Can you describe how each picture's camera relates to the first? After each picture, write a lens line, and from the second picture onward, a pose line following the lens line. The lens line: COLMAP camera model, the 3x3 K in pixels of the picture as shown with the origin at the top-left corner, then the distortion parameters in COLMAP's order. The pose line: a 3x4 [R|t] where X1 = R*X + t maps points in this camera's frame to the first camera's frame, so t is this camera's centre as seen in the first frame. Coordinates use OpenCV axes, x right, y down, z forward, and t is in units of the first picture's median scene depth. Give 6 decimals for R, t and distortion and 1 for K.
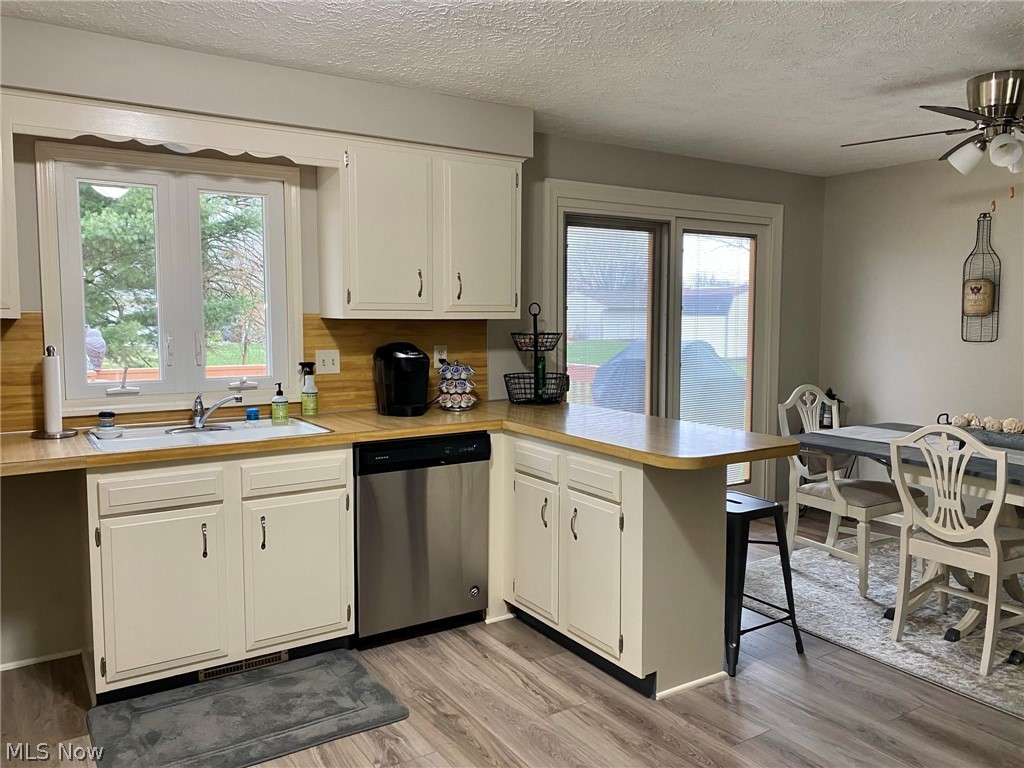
lens RADIAL K [[775.2, 0, 513.0], [0, 775.2, 376.5], [0, 0, 1]] dist [0.033325, -0.042841]
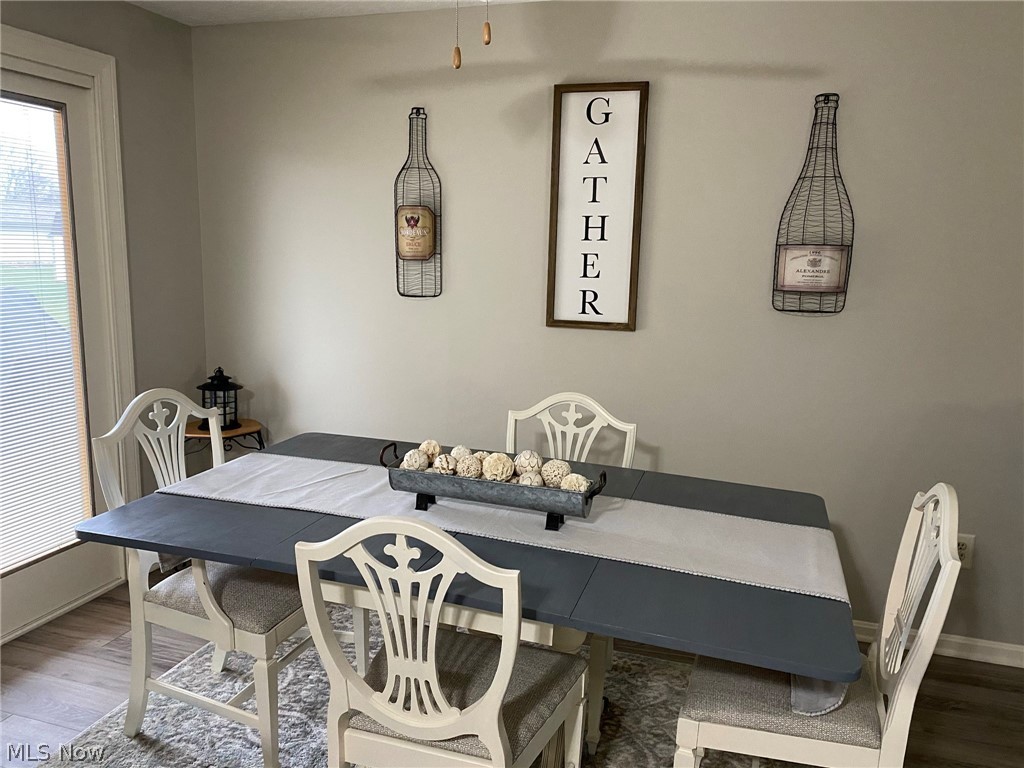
lens RADIAL K [[775.2, 0, 514.0], [0, 775.2, 377.1], [0, 0, 1]] dist [0.033325, -0.042841]
pose [[0.767833, -0.089574, 0.634357, 0.264304], [0.028605, 0.993983, 0.105730, -0.054341], [-0.640011, -0.063037, 0.765775, 0.502909]]
